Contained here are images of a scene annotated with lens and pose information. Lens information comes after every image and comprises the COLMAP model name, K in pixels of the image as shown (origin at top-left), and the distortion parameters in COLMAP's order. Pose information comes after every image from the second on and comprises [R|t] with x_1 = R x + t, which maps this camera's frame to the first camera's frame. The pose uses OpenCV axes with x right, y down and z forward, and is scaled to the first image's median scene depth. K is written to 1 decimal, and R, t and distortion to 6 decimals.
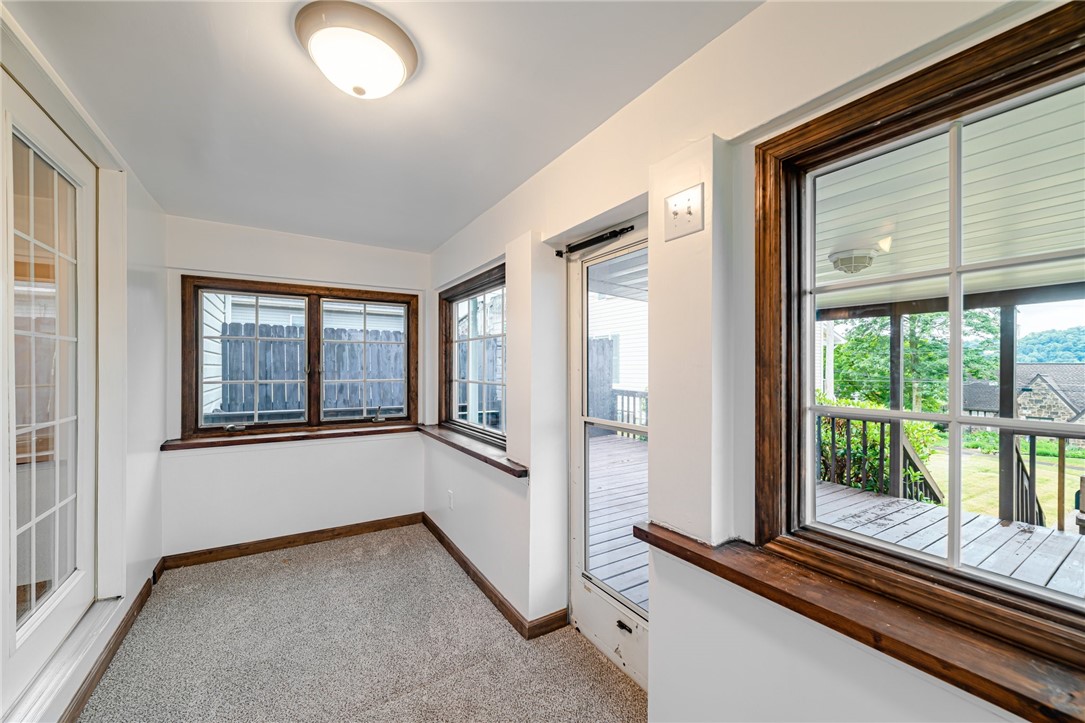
lens RADIAL K [[420.0, 0, 539.2], [0, 420.0, 366.7], [0, 0, 1]] dist [0.001035, 0.000484]
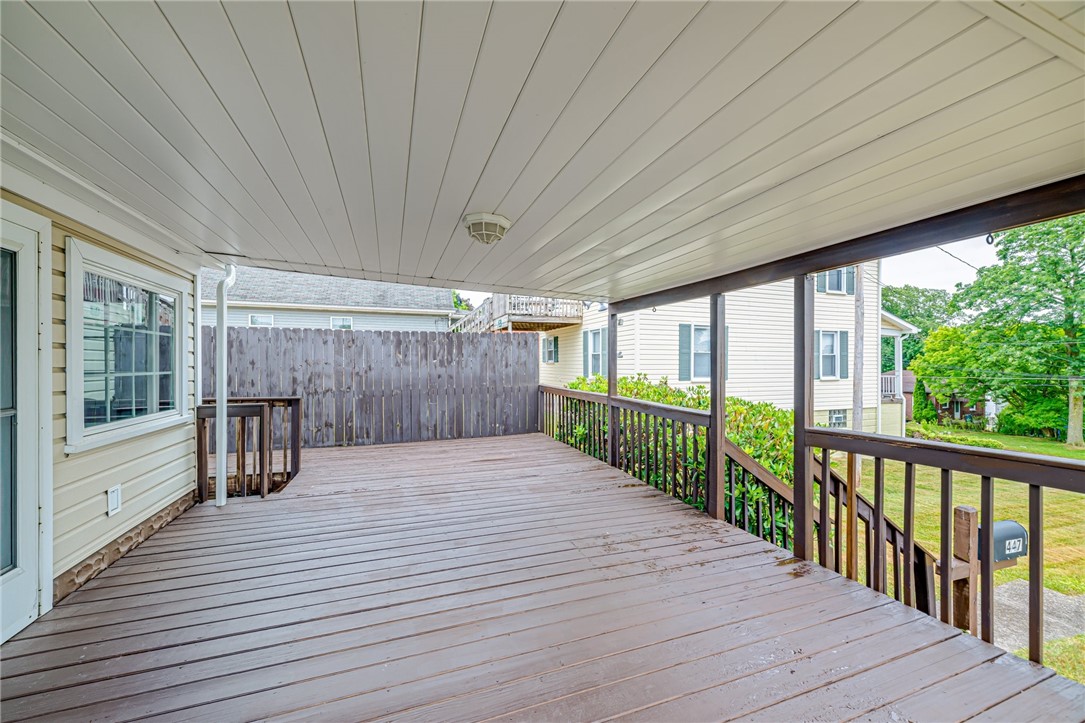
lens RADIAL K [[420.0, 0, 539.2], [0, 420.0, 366.7], [0, 0, 1]] dist [0.001035, 0.000484]
pose [[0.977082, -0.002335, -0.212848, 0.821193], [0.003873, 0.999969, 0.006810, 0.012667], [0.212826, -0.007478, 0.977062, 0.165305]]
